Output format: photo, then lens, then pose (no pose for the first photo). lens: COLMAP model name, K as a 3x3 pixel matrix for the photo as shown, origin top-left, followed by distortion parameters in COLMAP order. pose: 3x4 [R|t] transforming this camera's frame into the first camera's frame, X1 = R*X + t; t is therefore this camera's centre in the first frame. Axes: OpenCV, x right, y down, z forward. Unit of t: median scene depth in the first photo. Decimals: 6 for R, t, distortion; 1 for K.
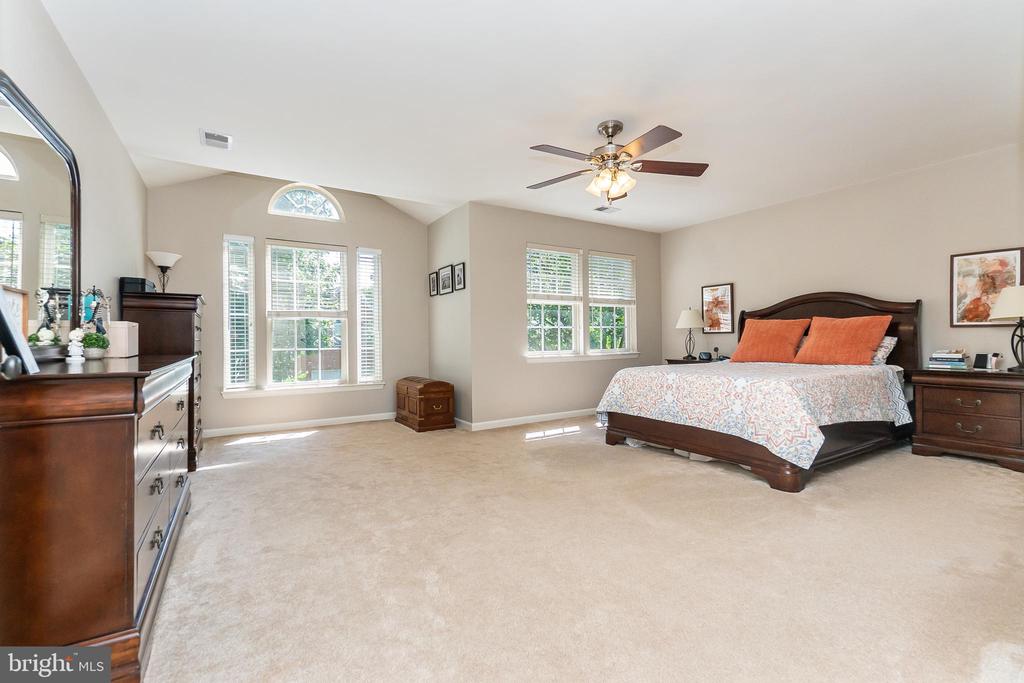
lens RADIAL K [[449.3, 0, 507.4], [0, 449.3, 340.4], [0, 0, 1]] dist [0.002479, 0.000307]
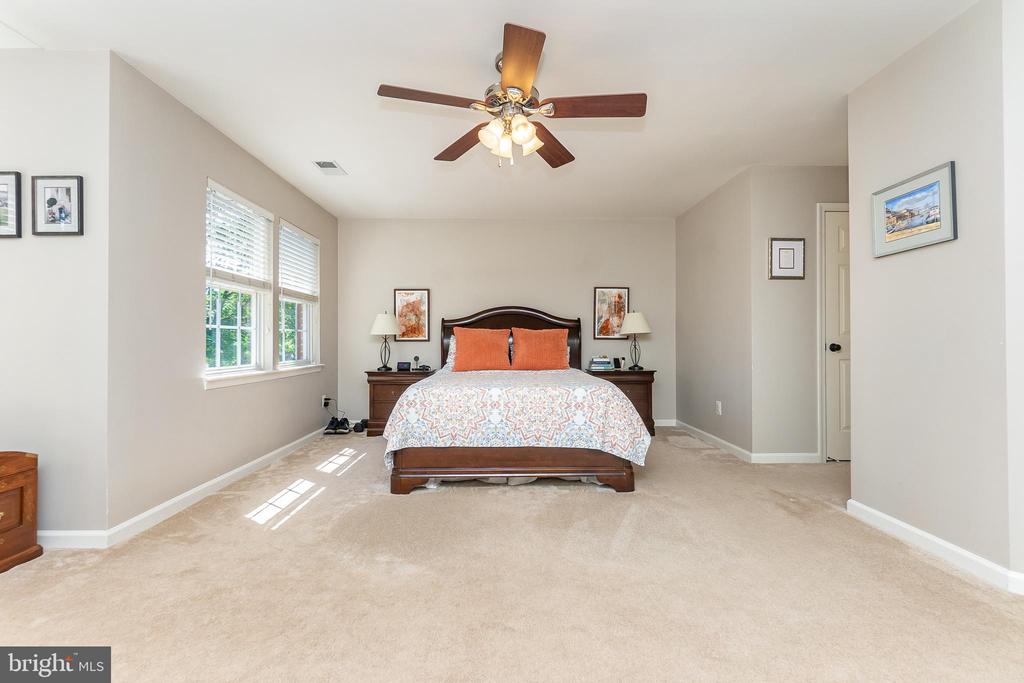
lens RADIAL K [[449.3, 0, 509.4], [0, 449.3, 340.6], [0, 0, 1]] dist [0.002479, 0.000307]
pose [[0.523021, 0.014153, 0.852202, -0.304869], [0.000783, 0.999854, -0.017085, -0.001653], [-0.852320, 0.009603, 0.522933, 0.479142]]
